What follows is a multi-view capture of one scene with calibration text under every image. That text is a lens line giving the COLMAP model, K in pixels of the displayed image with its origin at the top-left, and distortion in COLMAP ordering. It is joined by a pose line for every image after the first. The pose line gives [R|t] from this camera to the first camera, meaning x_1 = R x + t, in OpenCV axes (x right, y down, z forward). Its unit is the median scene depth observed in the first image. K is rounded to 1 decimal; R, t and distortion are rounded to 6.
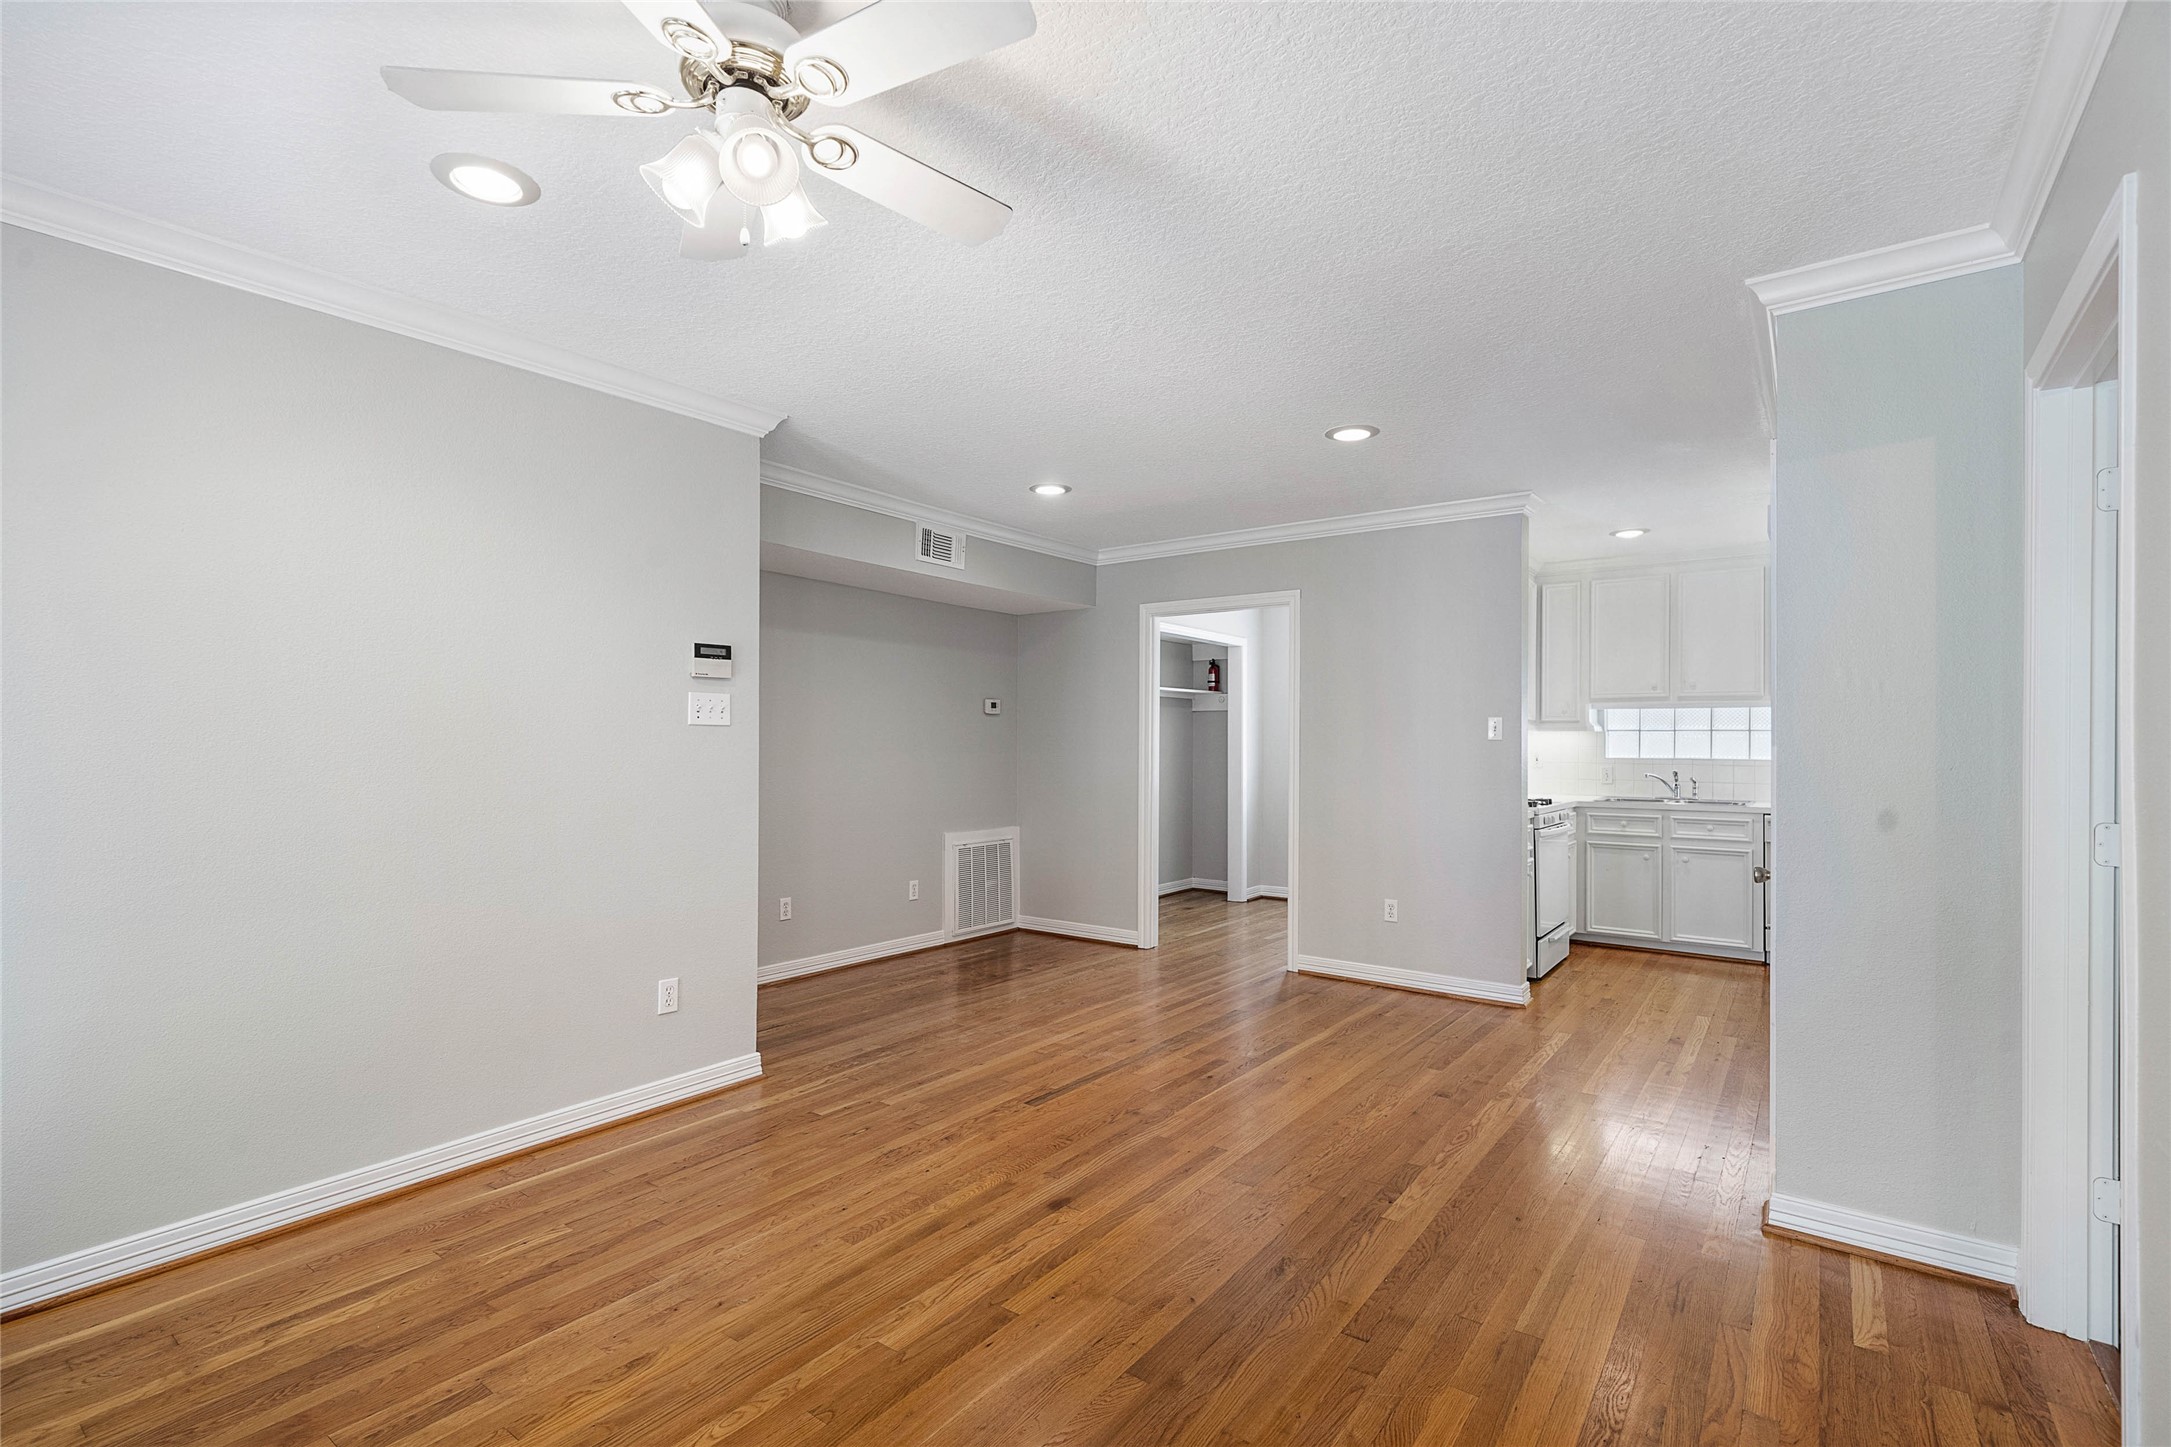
lens RADIAL K [[966.8, 0, 1072.5], [0, 966.8, 741.3], [0, 0, 1]] dist [0.005529, 0.000174]
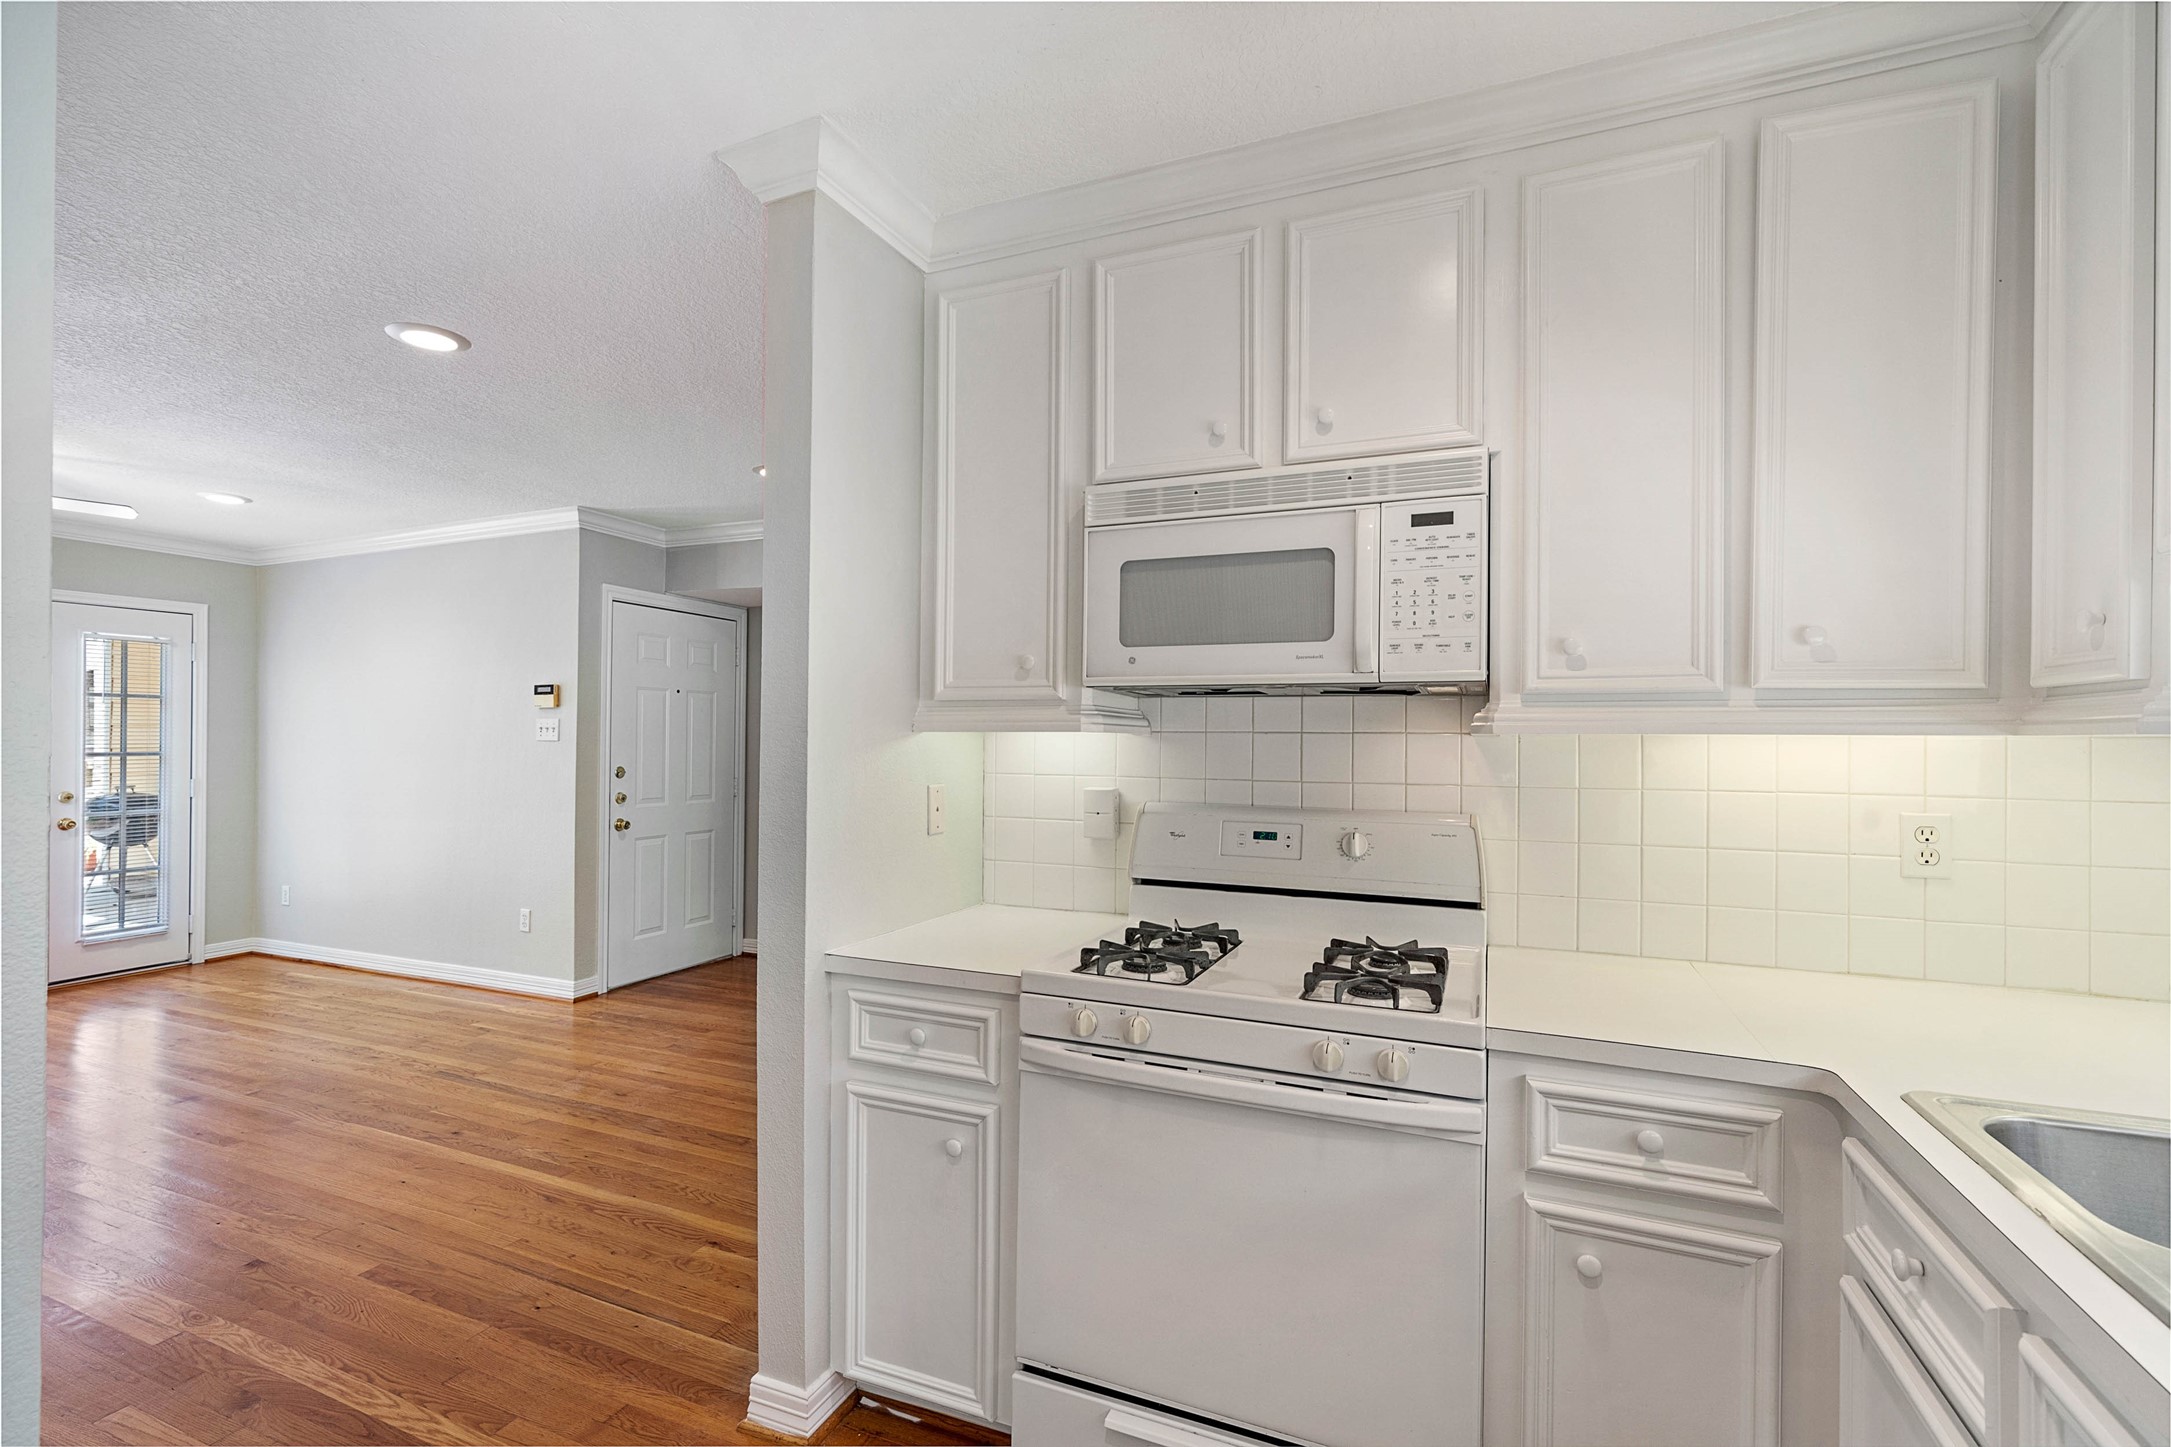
lens RADIAL K [[961.2, 0, 1082.4], [0, 961.2, 732.1], [0, 0, 1]] dist [0.000726, -0.000081]
pose [[0.253762, -0.017794, -0.967103, 0.876443], [-0.003208, 0.999810, -0.019237, -0.002272], [0.967261, 0.007984, 0.253656, 1.019612]]
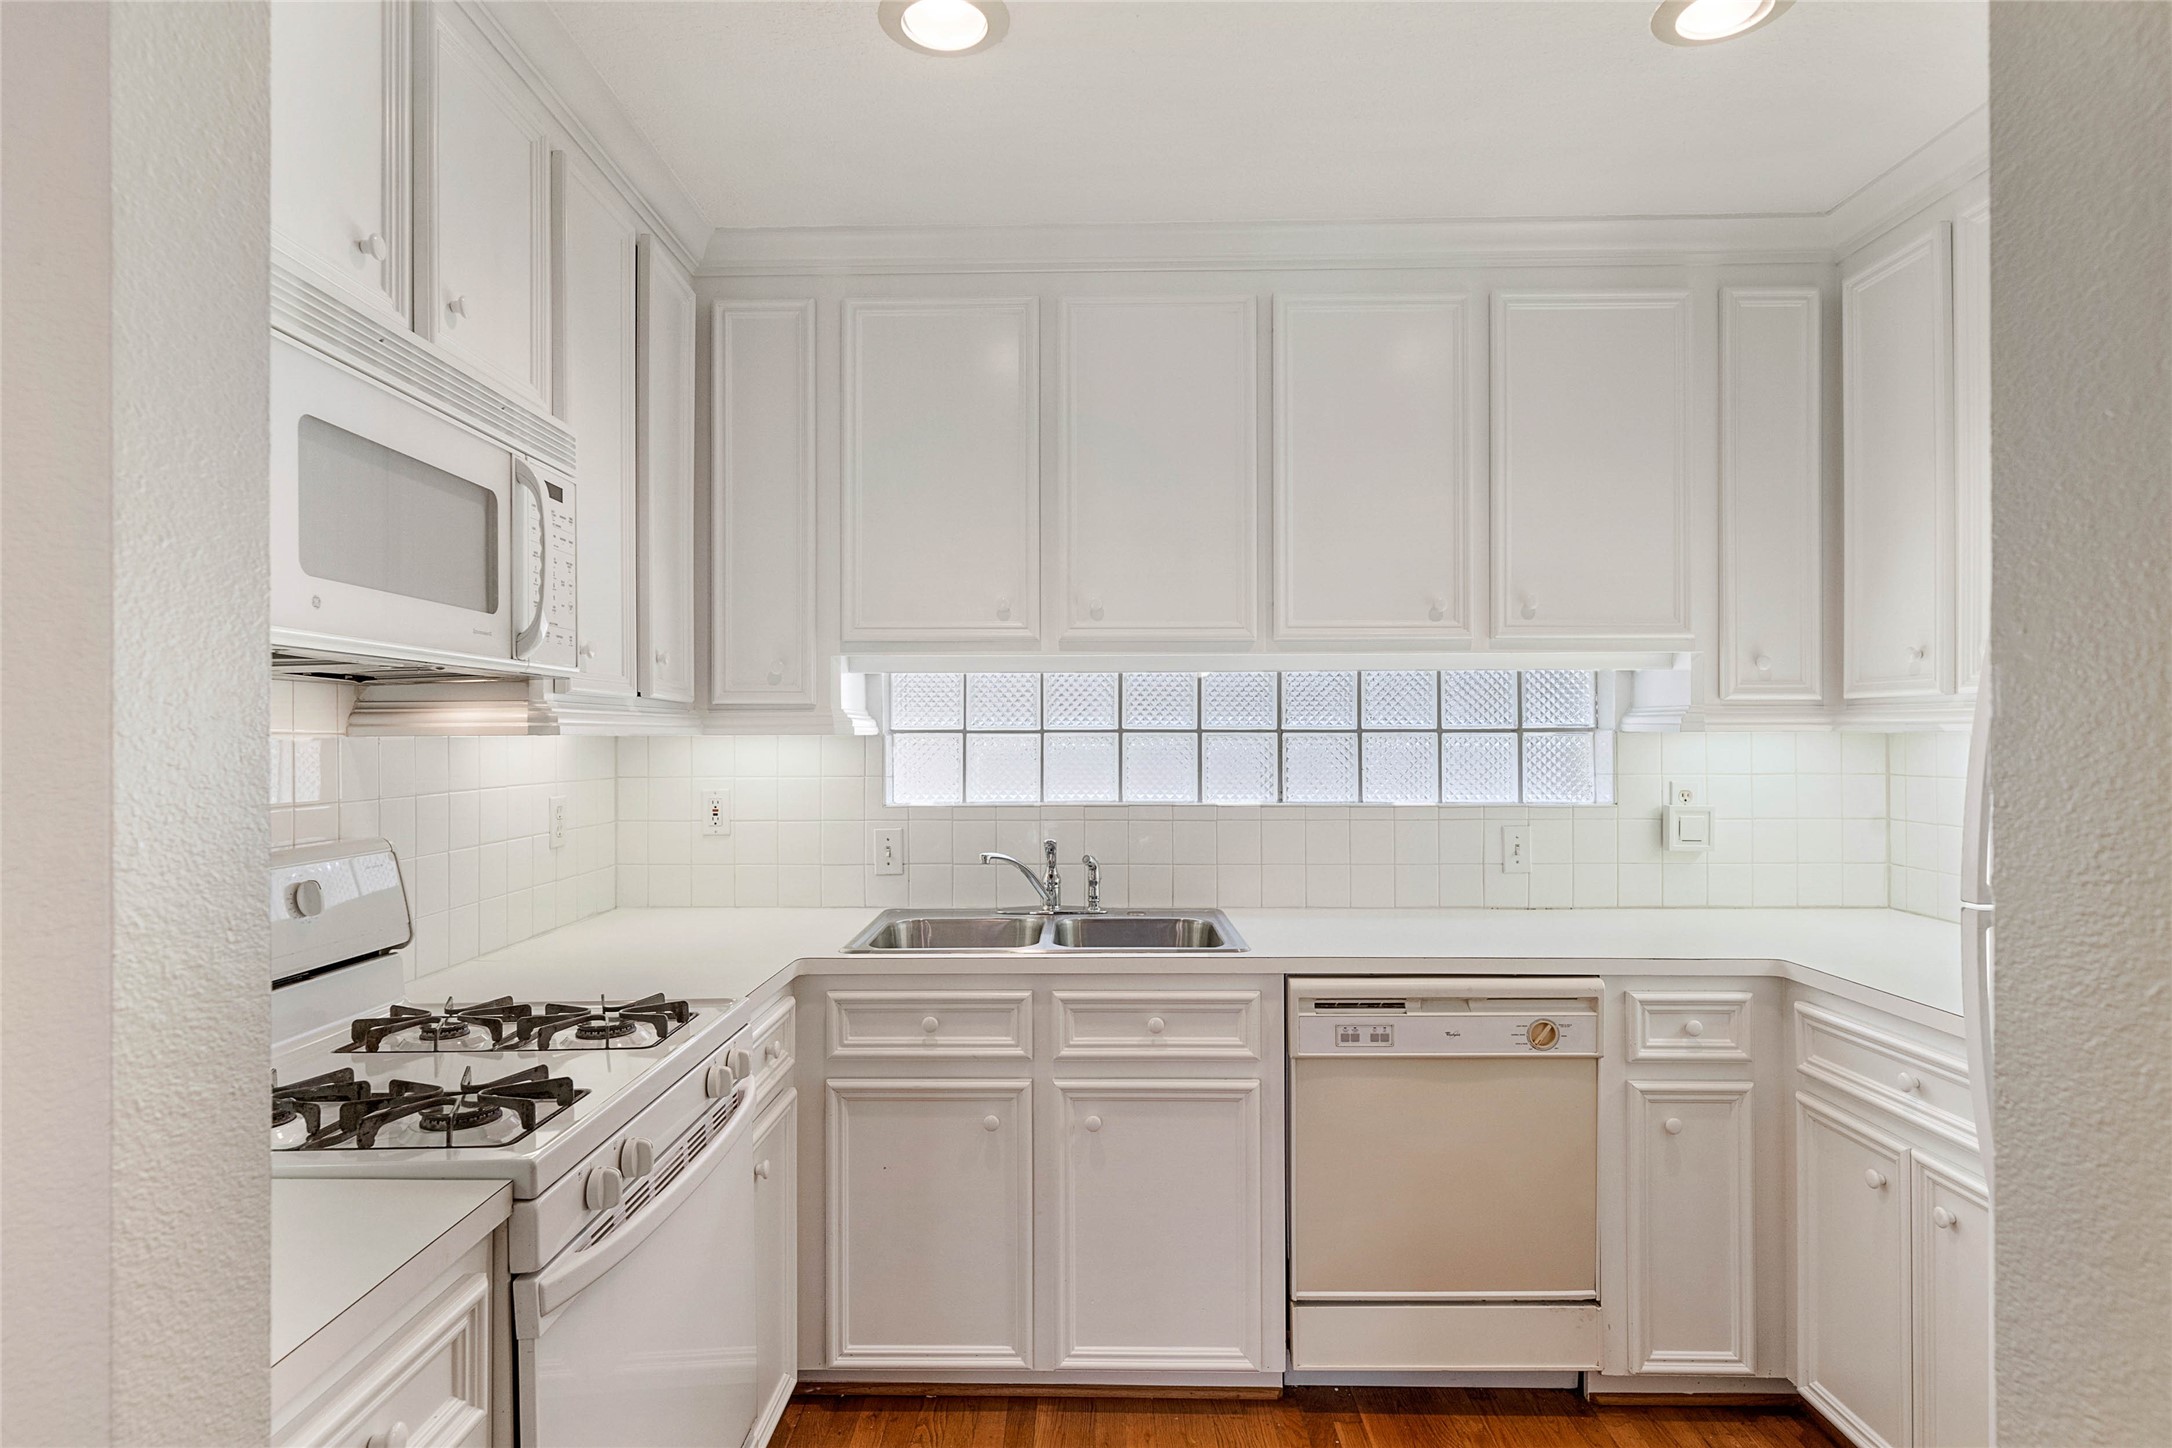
lens RADIAL K [[1191.3, 0, 1081.6], [0, 1191.3, 732.3], [0, 0, 1]] dist [-0.001599, -0.000029]
pose [[0.796309, -0.001457, 0.604888, 0.375503], [0.004554, 0.999983, -0.003585, -0.010243], [-0.604873, 0.005609, 0.796302, 0.664354]]
